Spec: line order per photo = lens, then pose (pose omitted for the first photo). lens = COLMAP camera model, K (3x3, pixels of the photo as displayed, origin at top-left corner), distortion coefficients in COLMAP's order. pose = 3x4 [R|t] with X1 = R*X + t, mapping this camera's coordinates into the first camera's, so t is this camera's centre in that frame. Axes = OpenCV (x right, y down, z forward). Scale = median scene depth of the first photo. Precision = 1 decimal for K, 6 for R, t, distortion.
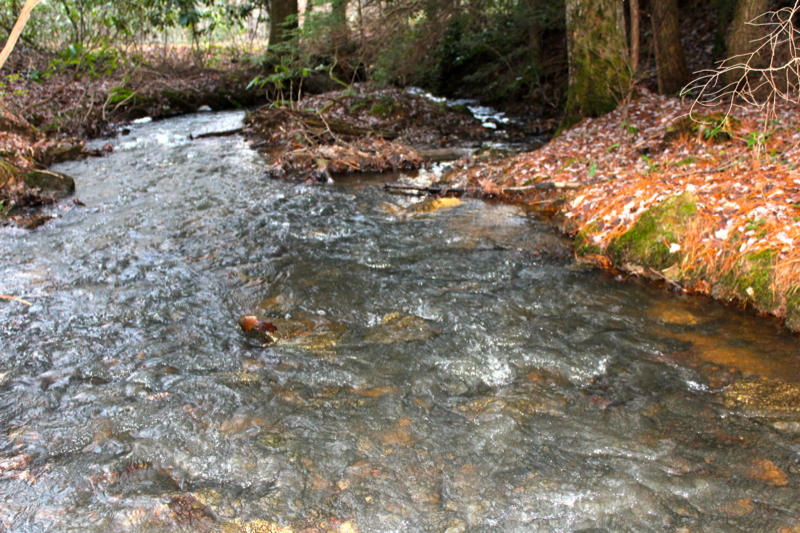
lens RADIAL K [[918.0, 0, 400.0], [0, 918.0, 266.5], [0, 0, 1]] dist [-0.069030, -0.012713]
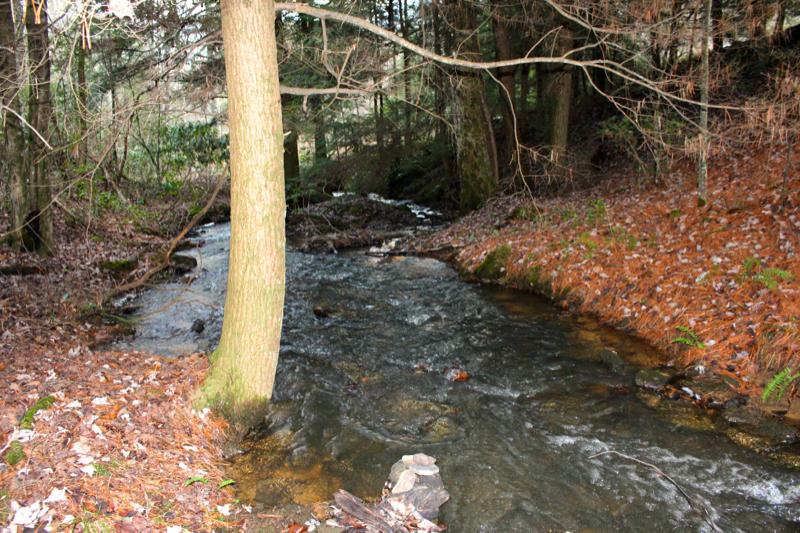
lens RADIAL K [[673.8, 0, 400.0], [0, 673.8, 266.5], [0, 0, 1]] dist [-0.158394, 0.146759]
pose [[0.996730, -0.058576, 0.055657, -0.021842], [0.062740, 0.995110, -0.076287, 0.045809], [-0.050916, 0.079530, 0.995531, -0.344932]]
